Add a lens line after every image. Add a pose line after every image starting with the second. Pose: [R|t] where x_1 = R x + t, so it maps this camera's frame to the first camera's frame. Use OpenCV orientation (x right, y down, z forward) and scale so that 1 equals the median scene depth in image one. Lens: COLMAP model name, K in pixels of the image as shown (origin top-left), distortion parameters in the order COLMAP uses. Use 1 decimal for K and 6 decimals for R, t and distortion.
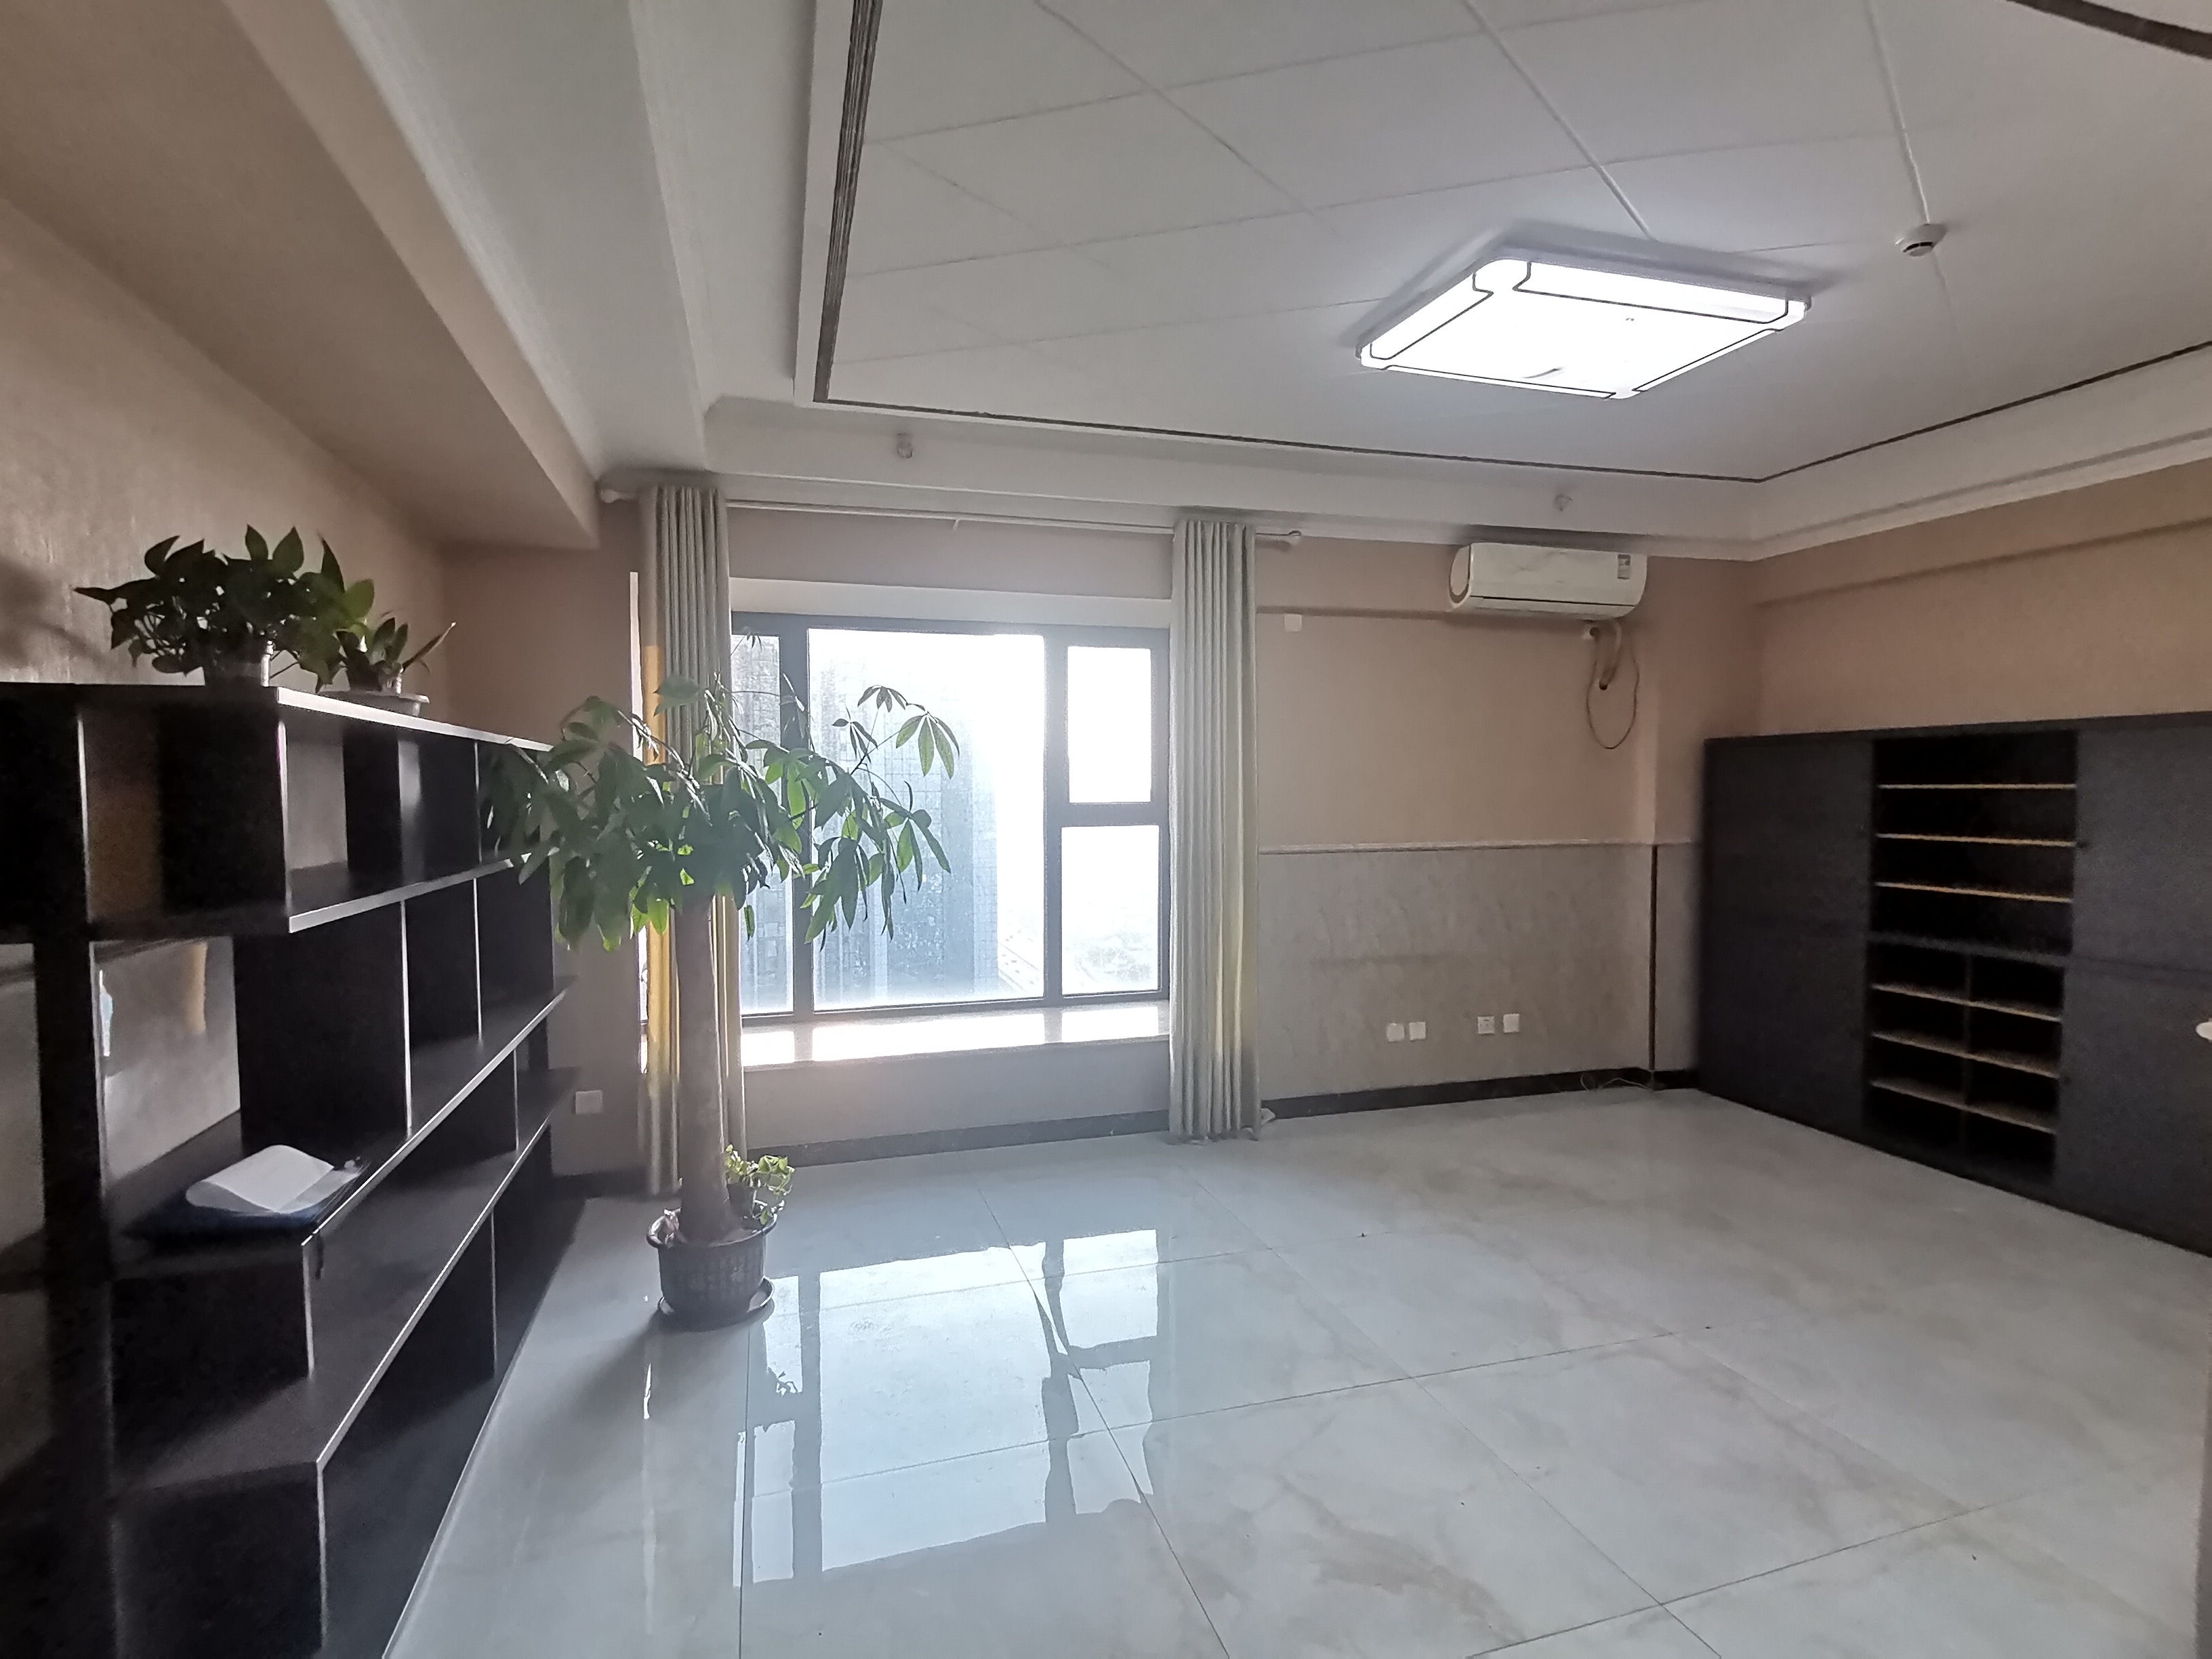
lens RADIAL K [[1085.2, 0, 1084.7], [0, 1085.2, 836.6], [0, 0, 1]] dist [0.006982, -0.010961]
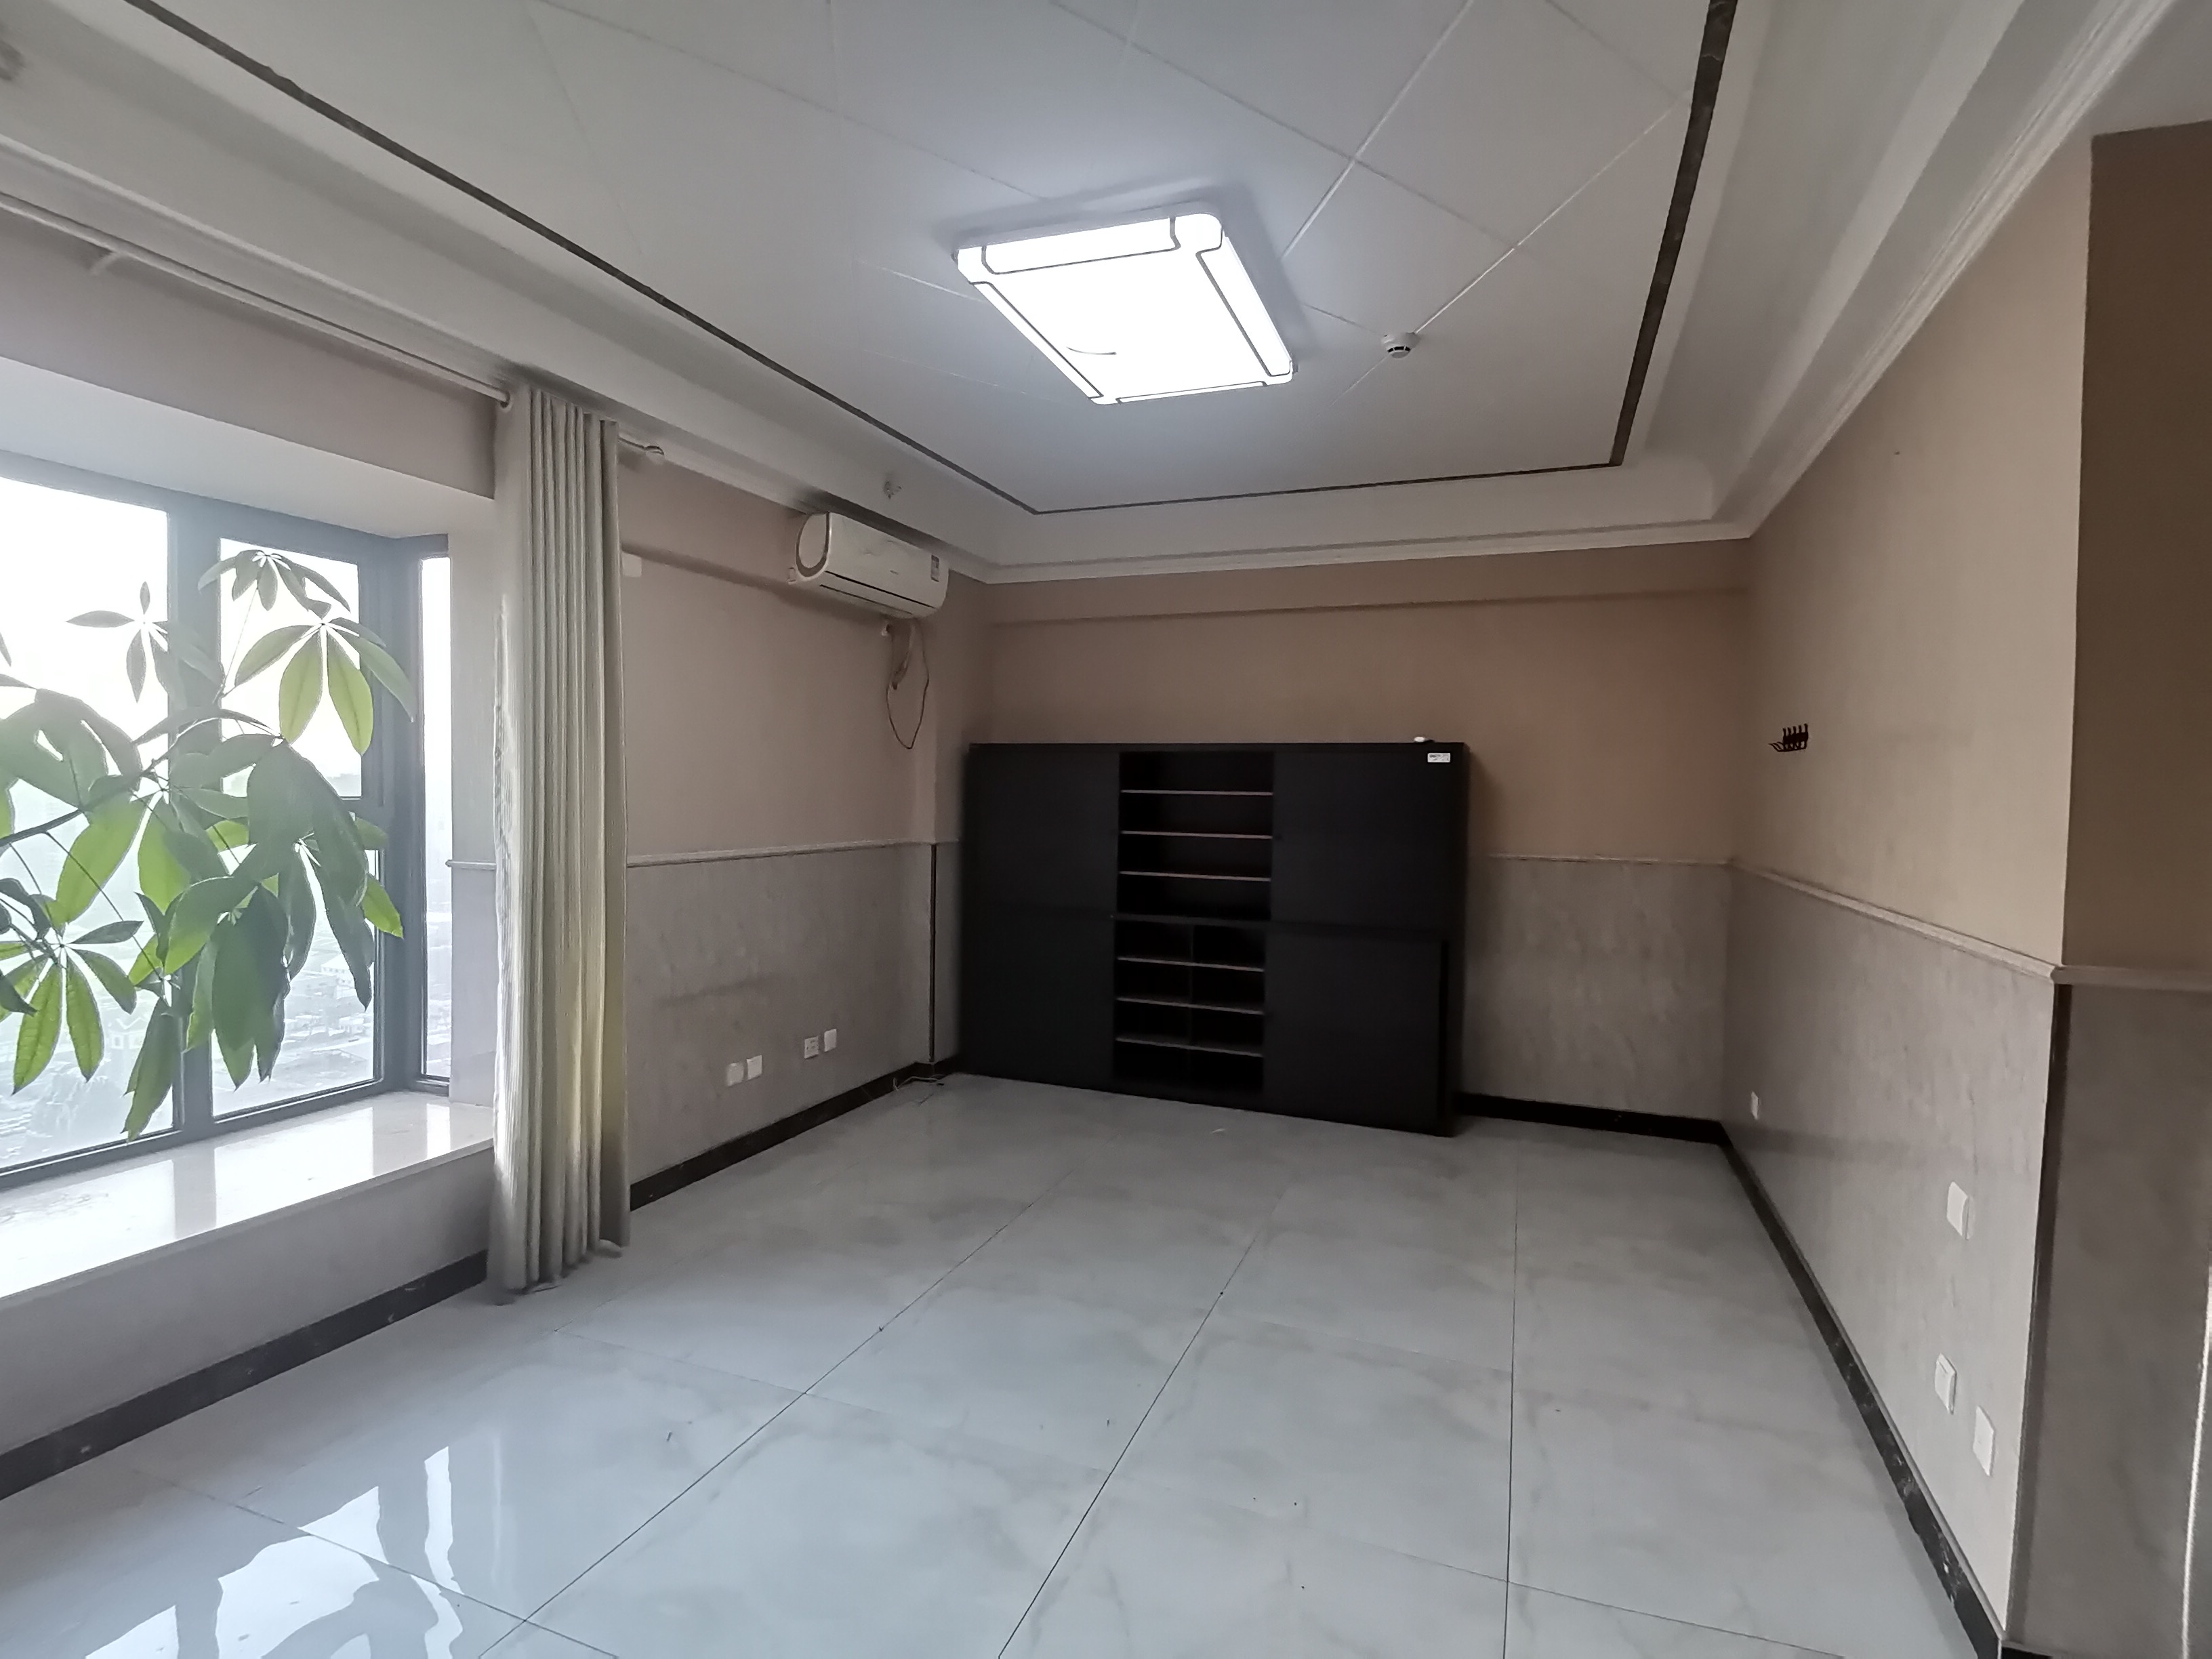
lens RADIAL K [[1085.2, 0, 1097.1], [0, 1085.2, 831.7], [0, 0, 1]] dist [0.006982, -0.010961]
pose [[0.609828, -0.013896, 0.792412, -0.229267], [0.014937, 0.999870, 0.006039, -0.009266], [-0.792393, 0.008154, 0.609956, 0.290382]]
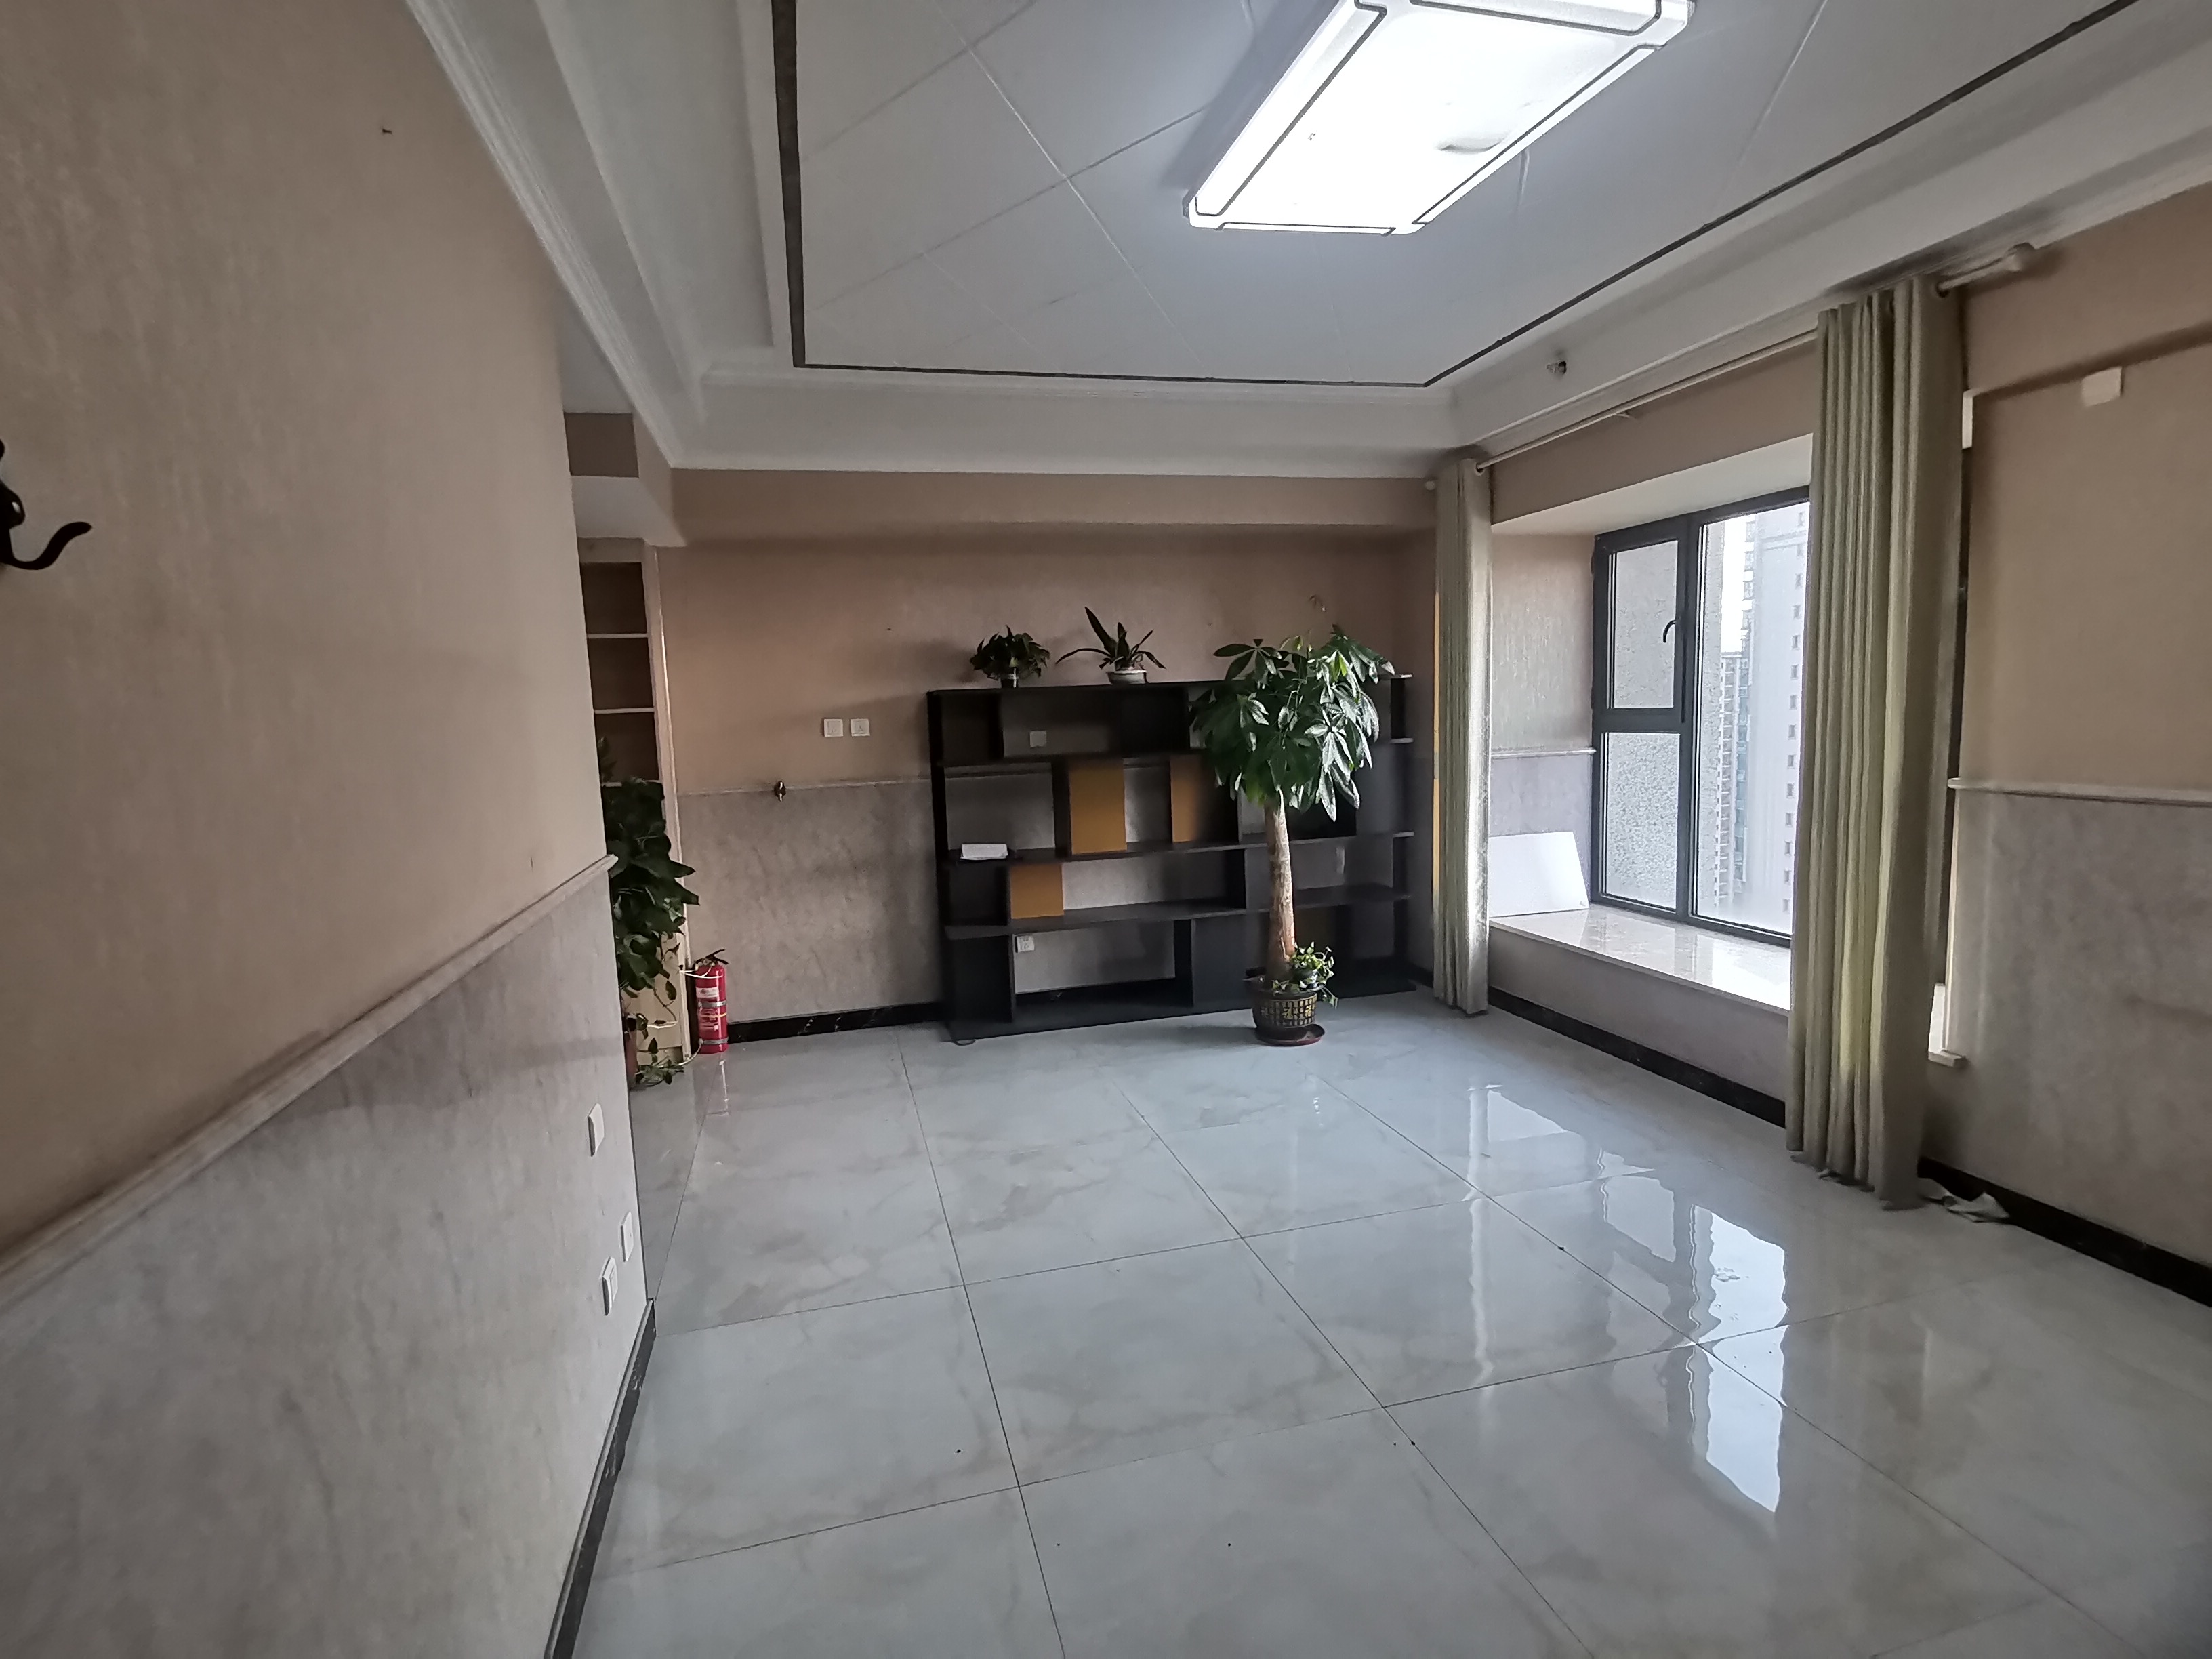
lens RADIAL K [[1085.2, 0, 1072.1], [0, 1085.2, 816.6], [0, 0, 1]] dist [0.006982, -0.010961]
pose [[-0.041681, 0.108986, -0.993169, 0.842940], [0.001045, 0.994037, 0.109037, -0.040073], [0.999130, 0.003507, -0.041546, 0.524205]]
